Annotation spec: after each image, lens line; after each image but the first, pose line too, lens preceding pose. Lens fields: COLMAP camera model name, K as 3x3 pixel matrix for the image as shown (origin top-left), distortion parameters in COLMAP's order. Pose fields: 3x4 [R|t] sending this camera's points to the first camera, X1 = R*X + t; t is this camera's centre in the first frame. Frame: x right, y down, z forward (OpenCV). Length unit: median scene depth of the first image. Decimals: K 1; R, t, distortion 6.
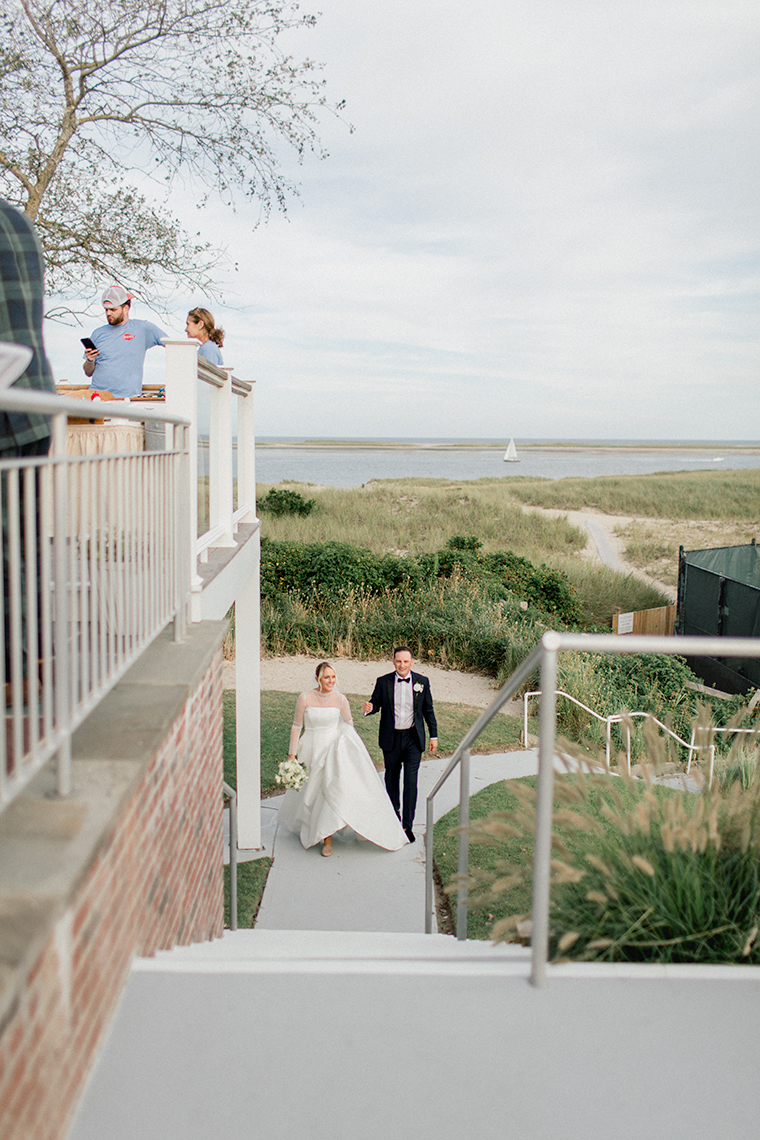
lens RADIAL K [[1051.4, 0, 380.8], [0, 1051.4, 575.0], [0, 0, 1]] dist [0.008846, 0.003715]
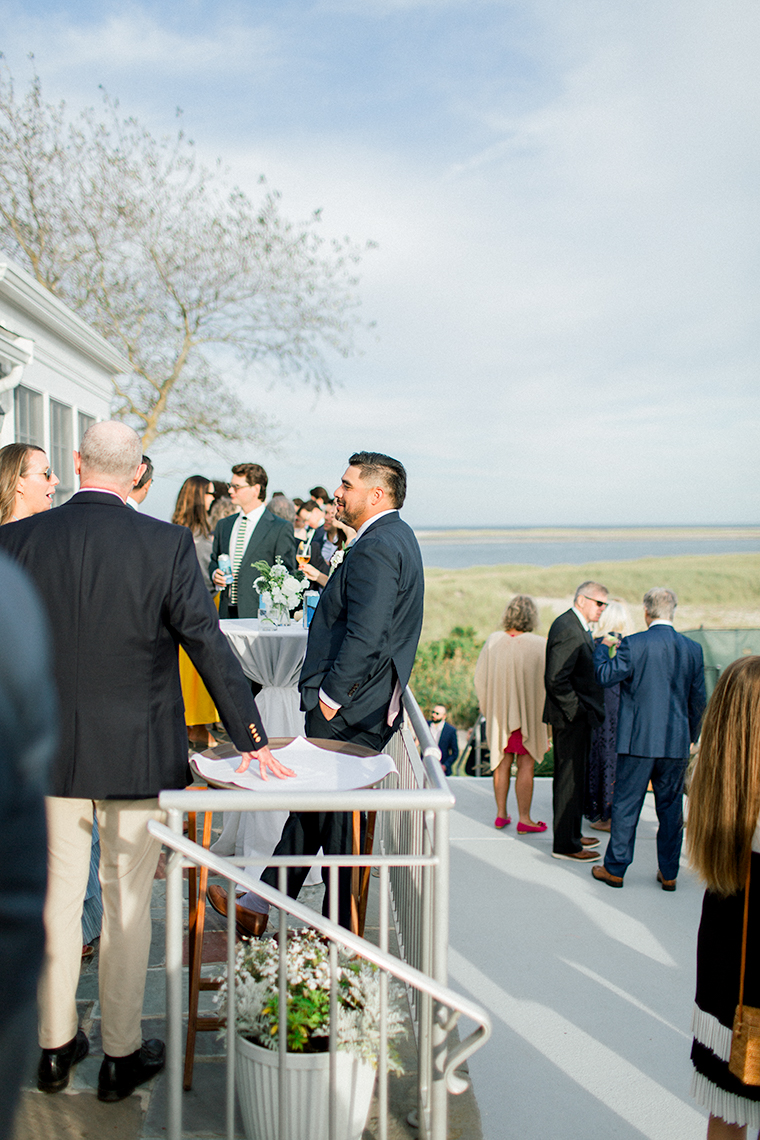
lens RADIAL K [[1094.4, 0, 380.0], [0, 1094.4, 570.0], [0, 0, 1]] dist [0.004222, 0.002669]
pose [[0.999825, -0.015304, 0.010795, -0.034109], [0.016176, 0.996172, -0.085909, 0.006783], [-0.009438, 0.086069, 0.996244, -0.312308]]
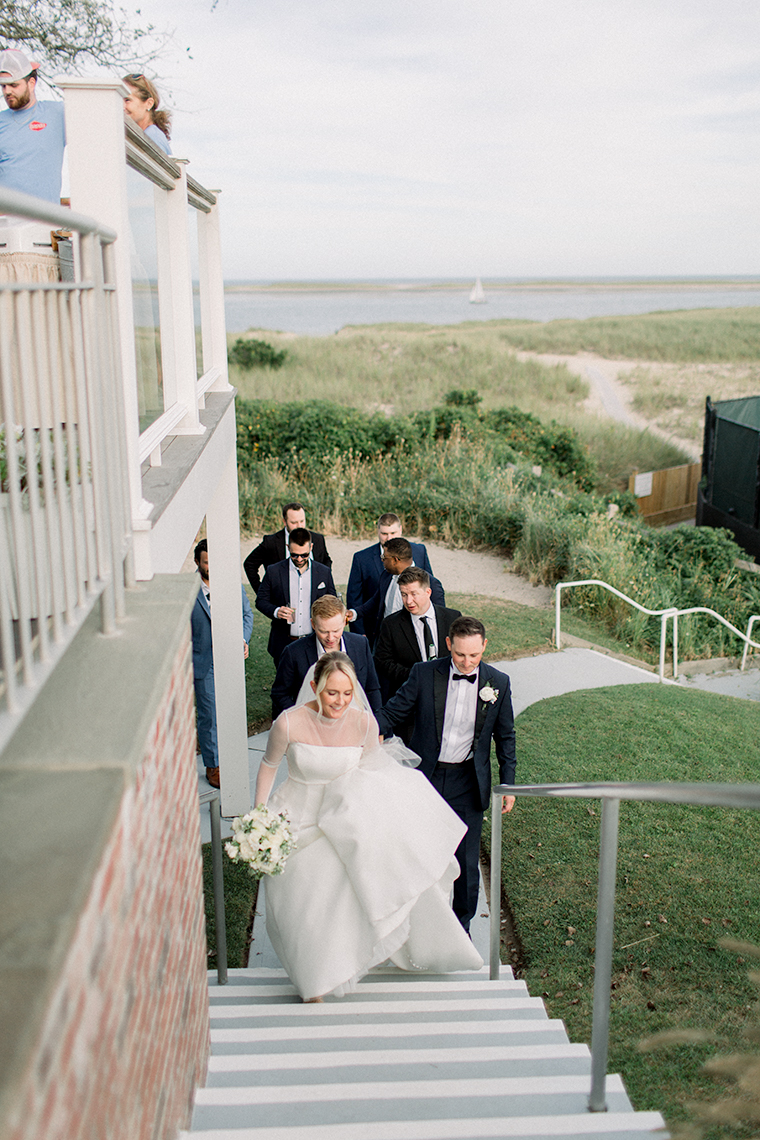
lens RADIAL K [[1094.4, 0, 380.0], [0, 1094.4, 570.0], [0, 0, 1]] dist [0.004222, 0.002669]
pose [[0.999524, -0.023250, 0.020254, -0.012561], [0.020425, 0.991305, 0.129989, -0.009136], [-0.023100, -0.129513, 0.991309, 0.088771]]
